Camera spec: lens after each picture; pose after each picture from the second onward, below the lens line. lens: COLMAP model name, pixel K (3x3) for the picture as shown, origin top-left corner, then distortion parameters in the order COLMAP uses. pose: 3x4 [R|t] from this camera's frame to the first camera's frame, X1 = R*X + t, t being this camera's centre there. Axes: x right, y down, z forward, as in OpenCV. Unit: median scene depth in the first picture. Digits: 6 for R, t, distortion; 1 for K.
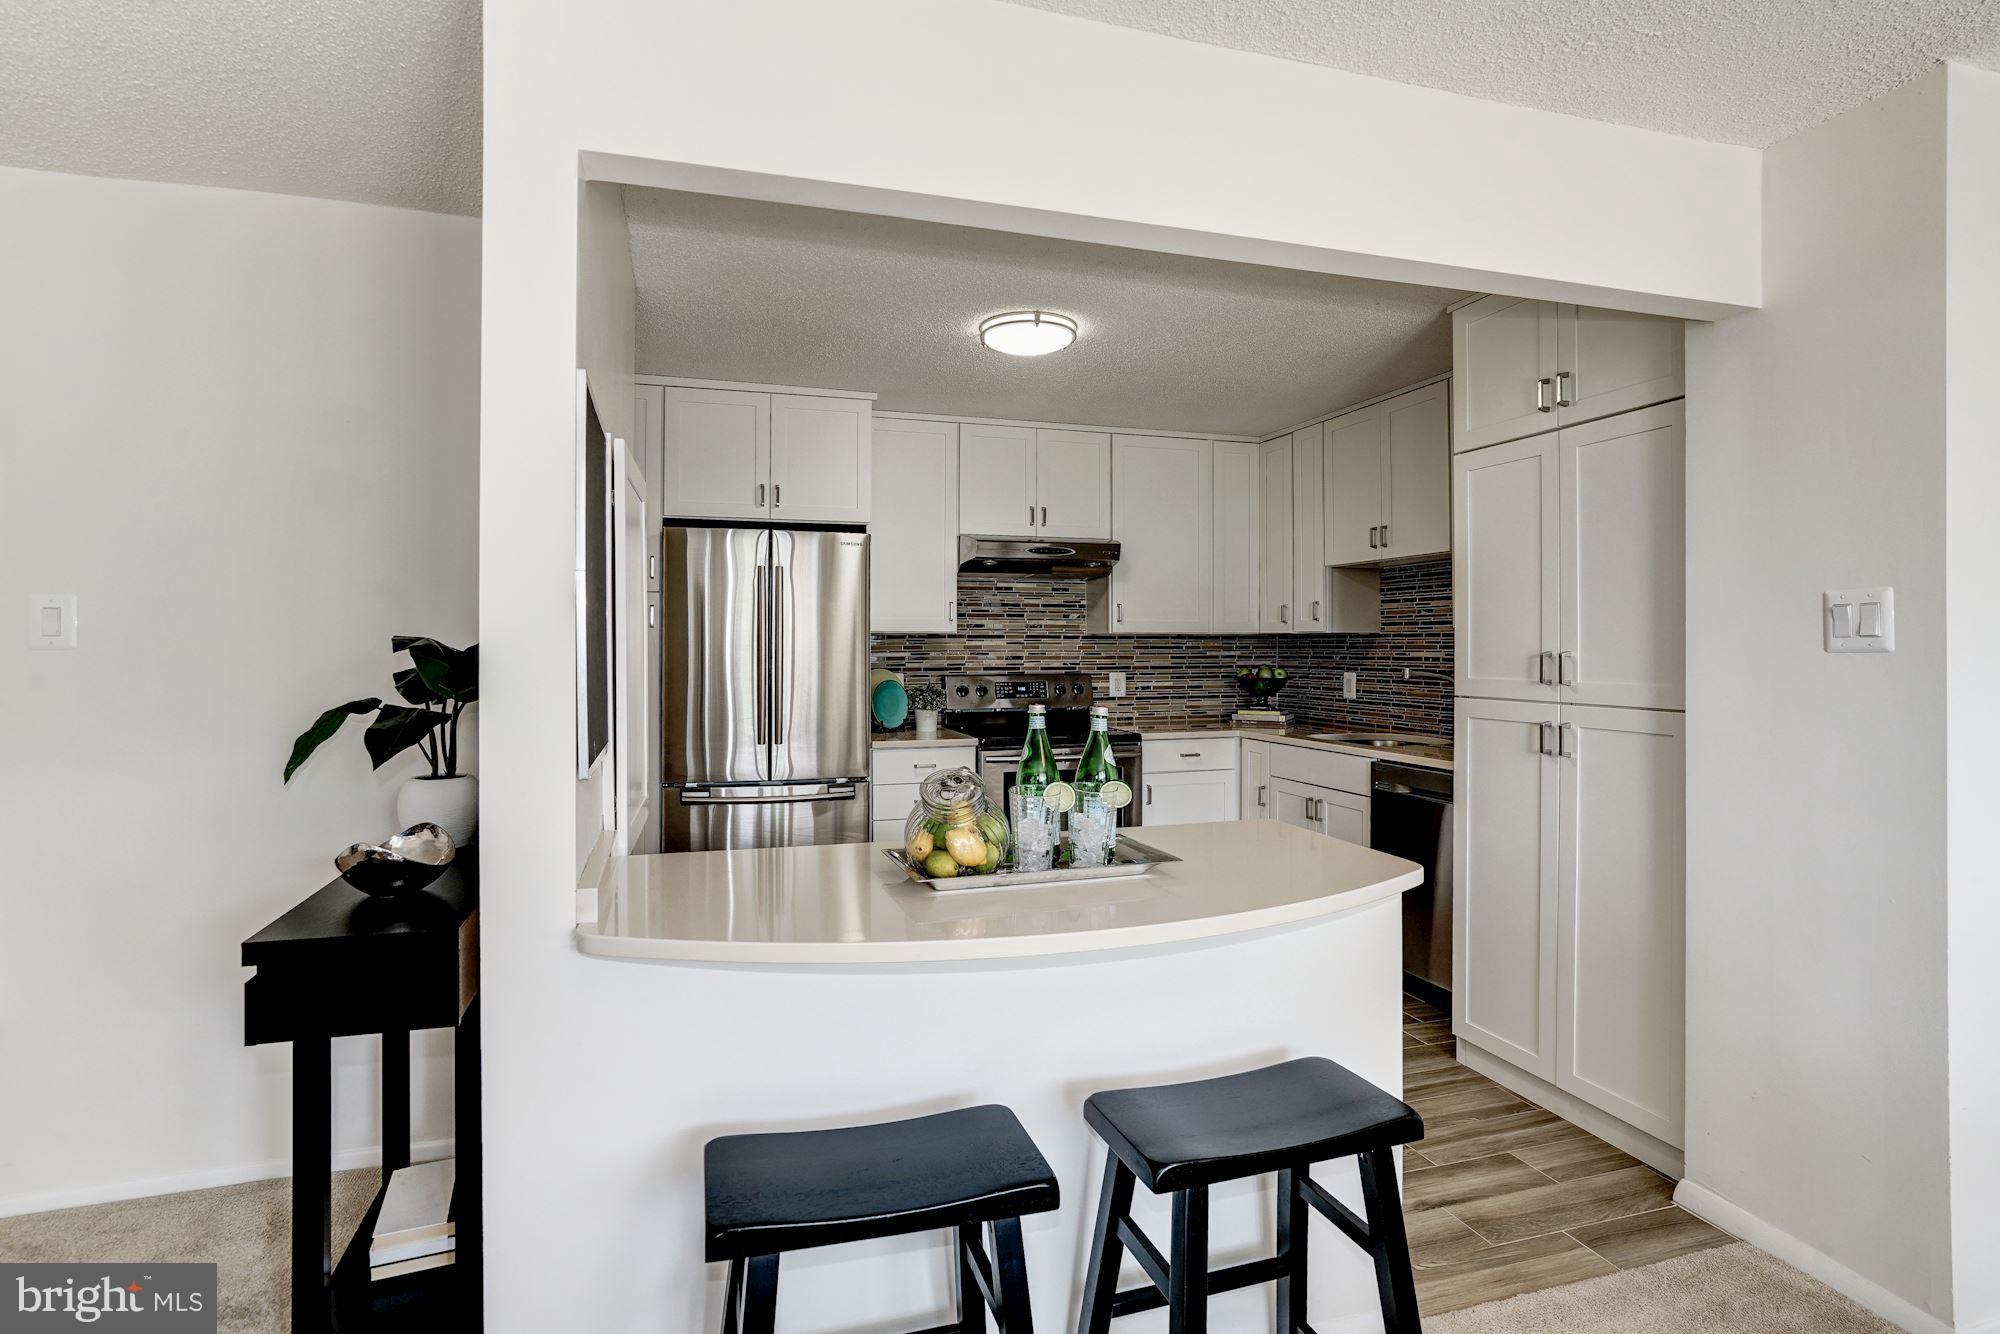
lens RADIAL K [[977.3, 0, 973.2], [0, 977.3, 657.9], [0, 0, 1]] dist [-0.049177, 0.043820]
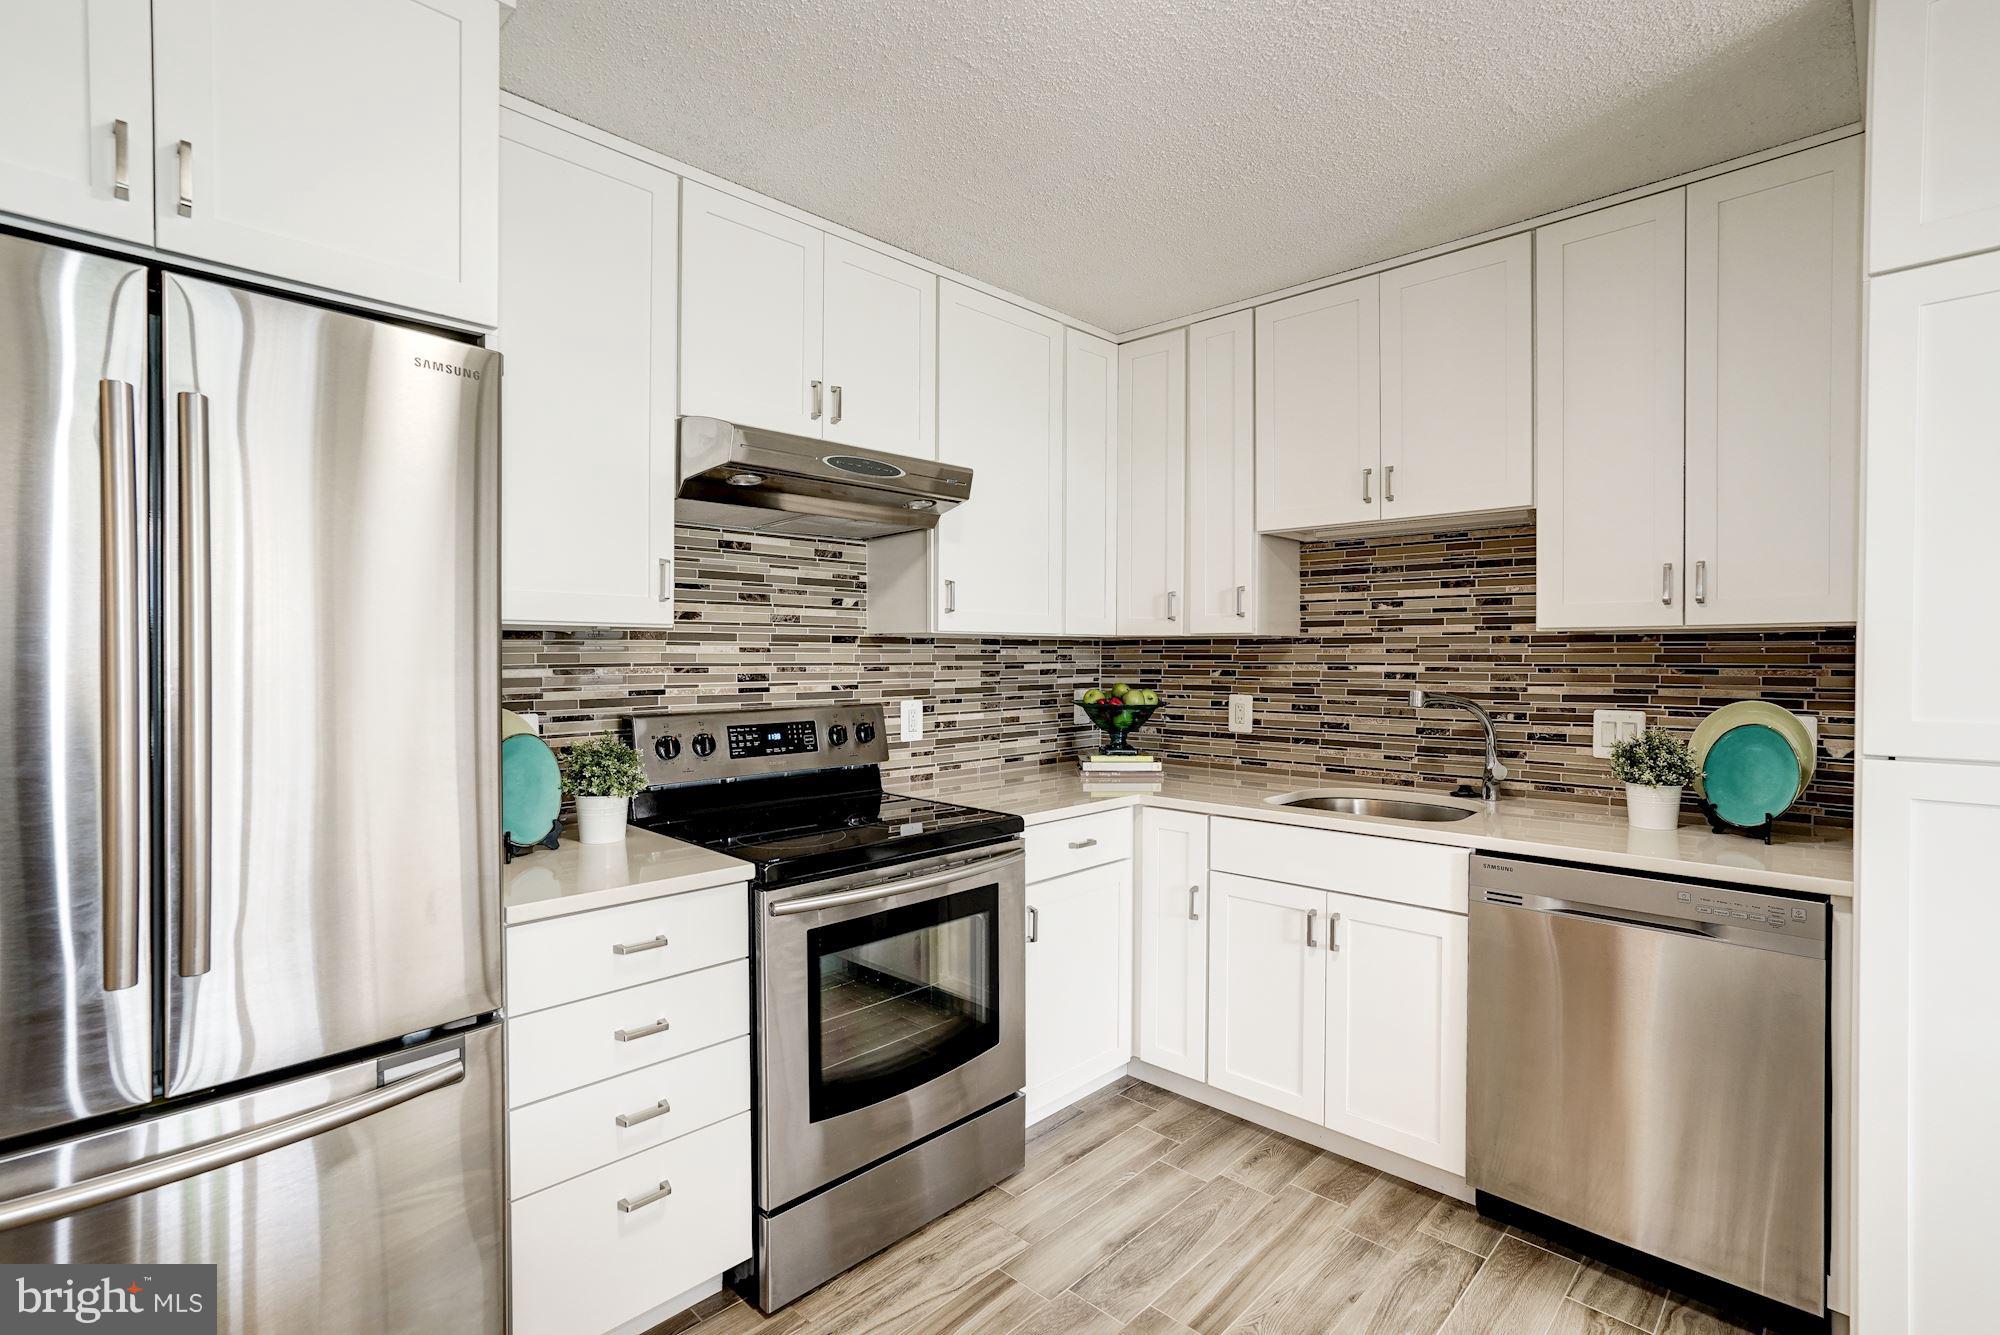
lens RADIAL K [[977.3, 0, 973.2], [0, 977.3, 658.4], [0, 0, 1]] dist [-0.049177, 0.043820]
pose [[0.888110, -0.000368, 0.459630, -0.098054], [0.004960, 0.999949, -0.008782, -0.005412], [-0.459603, 0.010079, 0.888067, 0.498888]]
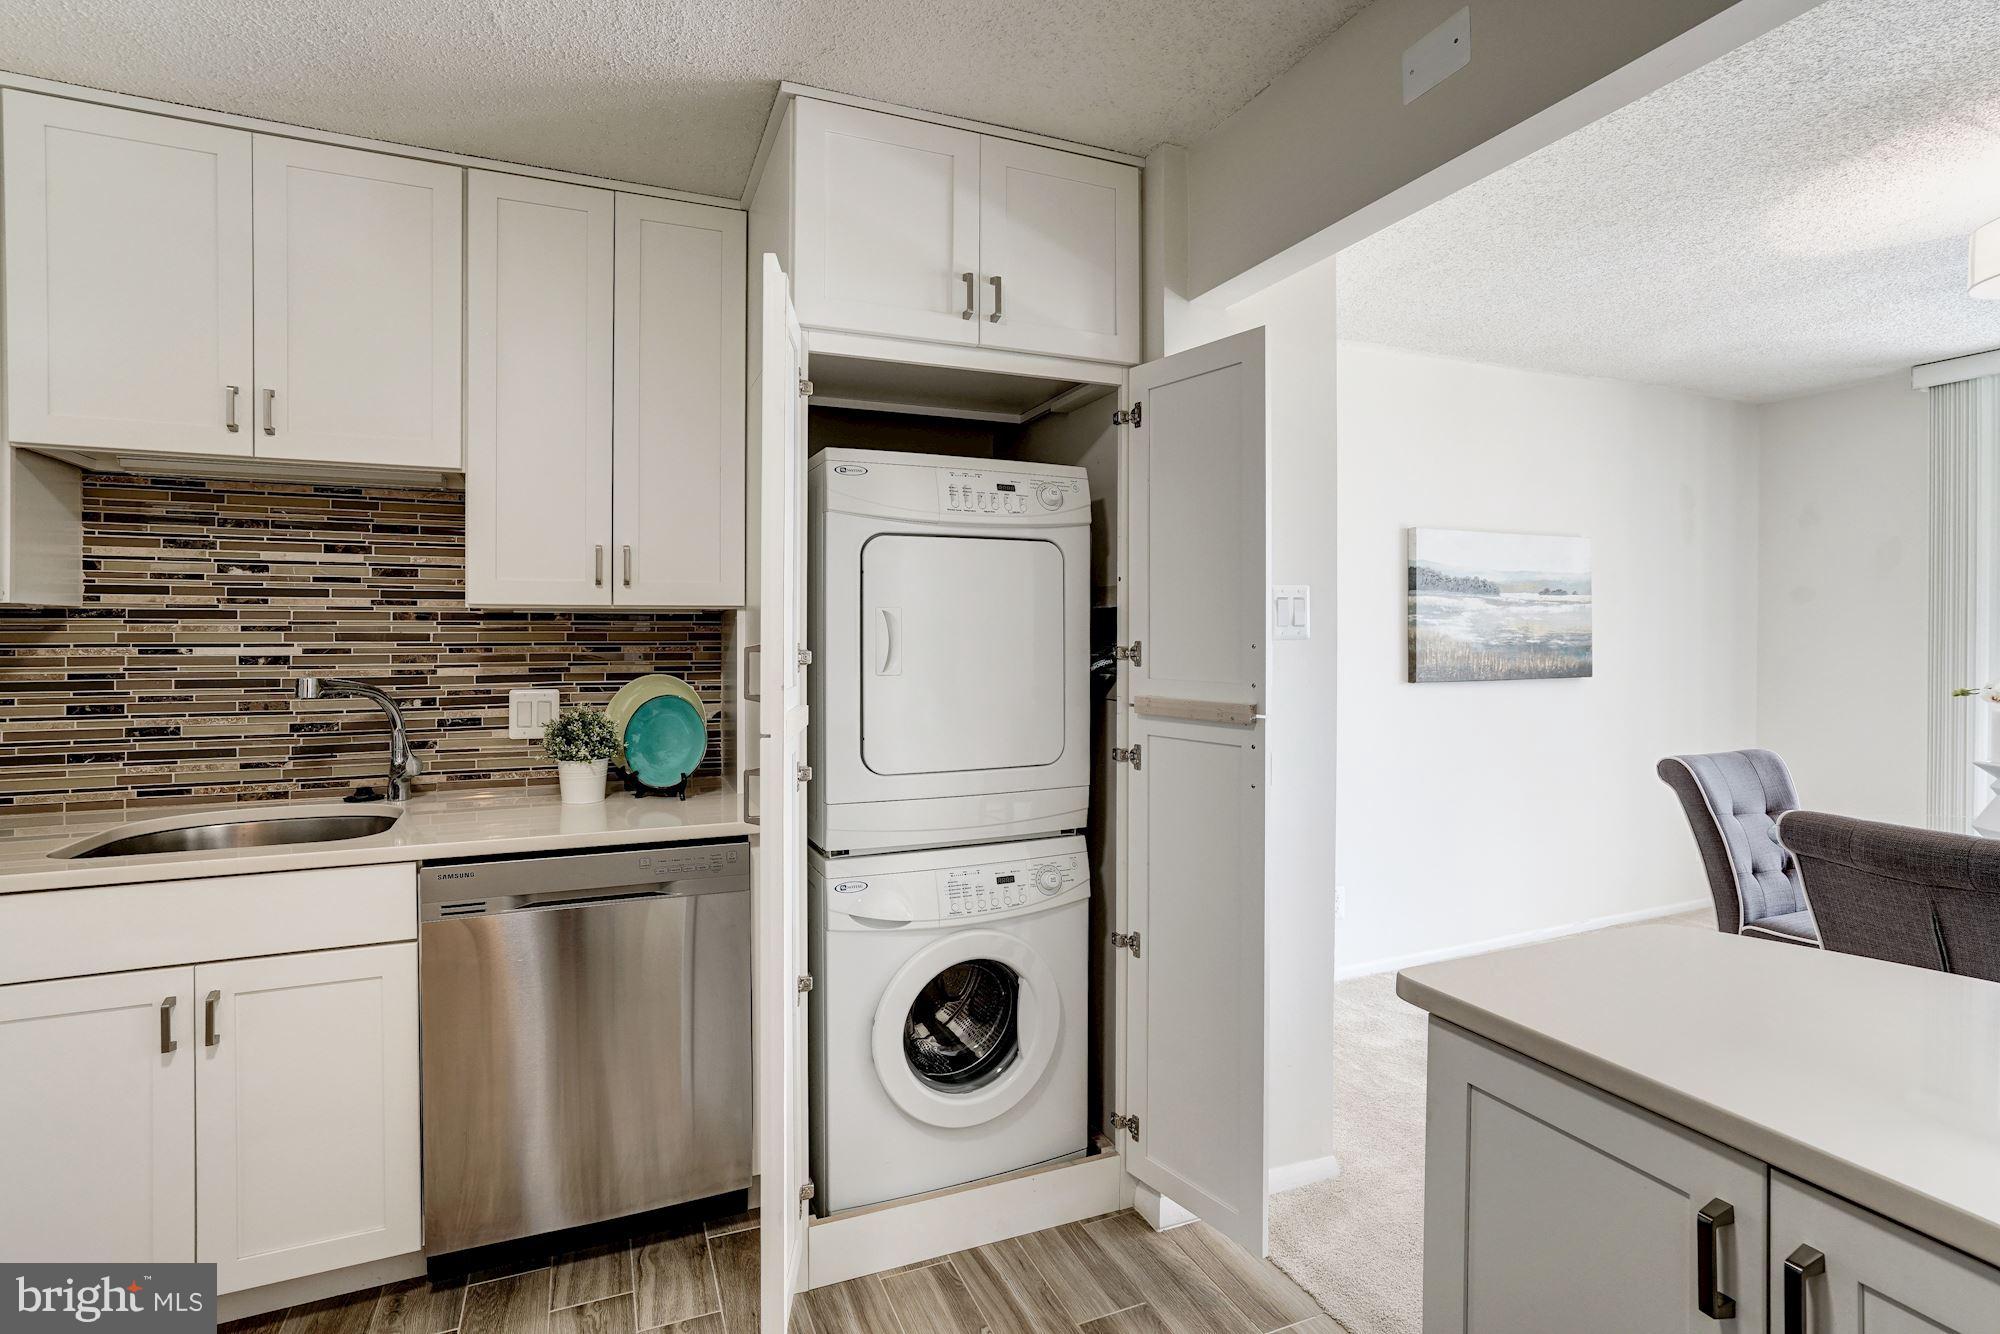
lens RADIAL K [[946.8, 0, 970.5], [0, 946.8, 639.3], [0, 0, 1]] dist [-0.000752, 0.000453]
pose [[-0.103416, -0.005770, 0.994621, -0.080009], [0.012728, 0.999894, 0.007124, -0.007773], [-0.994557, 0.013396, -0.103332, 0.620391]]
